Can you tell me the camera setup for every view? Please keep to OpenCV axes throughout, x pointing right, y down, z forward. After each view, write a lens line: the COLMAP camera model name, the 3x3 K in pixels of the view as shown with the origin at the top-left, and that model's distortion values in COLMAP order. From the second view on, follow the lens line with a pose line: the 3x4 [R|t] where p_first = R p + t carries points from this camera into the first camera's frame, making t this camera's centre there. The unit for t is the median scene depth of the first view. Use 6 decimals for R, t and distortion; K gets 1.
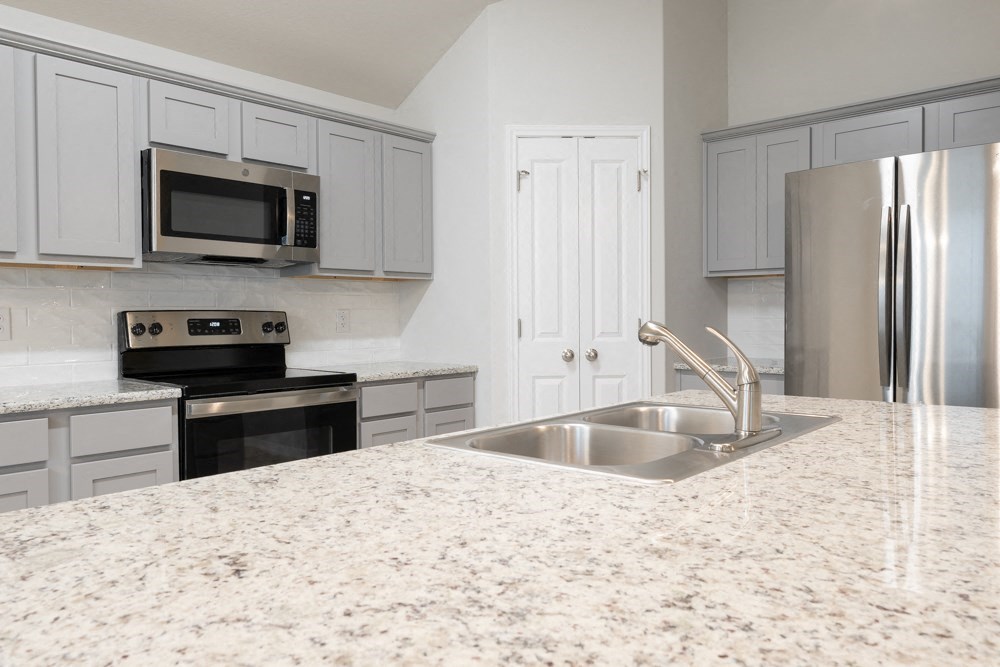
lens RADIAL K [[705.8, 0, 504.8], [0, 705.8, 329.6], [0, 0, 1]] dist [-0.001018, 0.000591]
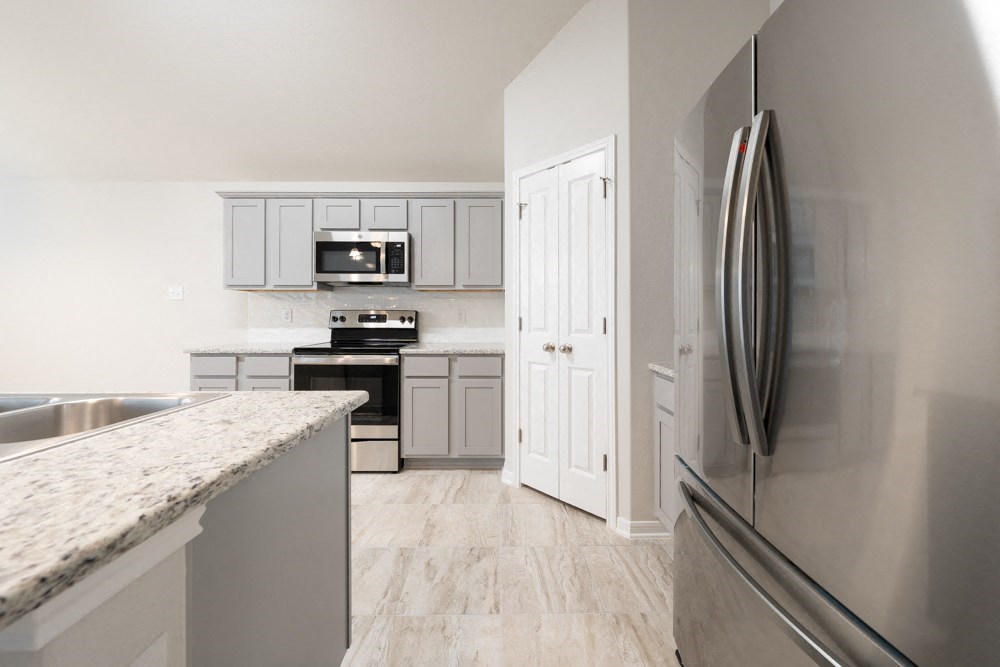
lens RADIAL K [[363.0, 0, 500.4], [0, 363.0, 311.2], [0, 0, 1]] dist [-0.001228, -0.000094]
pose [[0.672757, 0.002465, -0.739859, 0.551244], [-0.020898, 0.999659, -0.015672, -0.015017], [0.739568, 0.026004, 0.672579, 0.581498]]
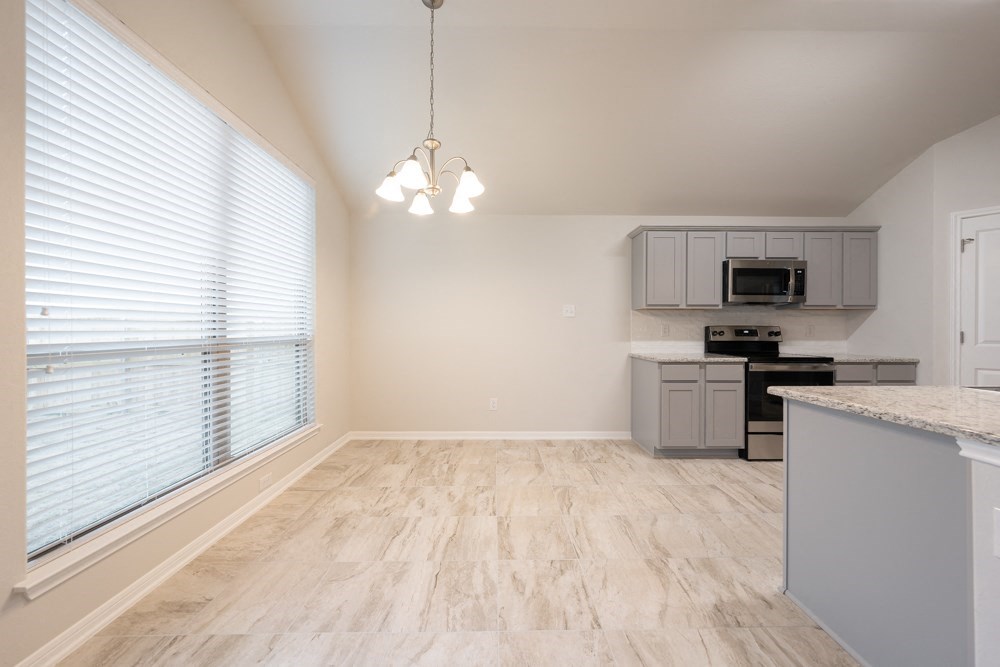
lens RADIAL K [[344.0, 0, 501.4], [0, 344.0, 330.5], [0, 0, 1]] dist [-0.001634, 0.000179]
pose [[0.680782, 0.012766, -0.732375, -0.134180], [-0.021596, 0.999763, -0.002648, 0.008234], [0.732168, 0.017620, 0.680896, -0.329880]]
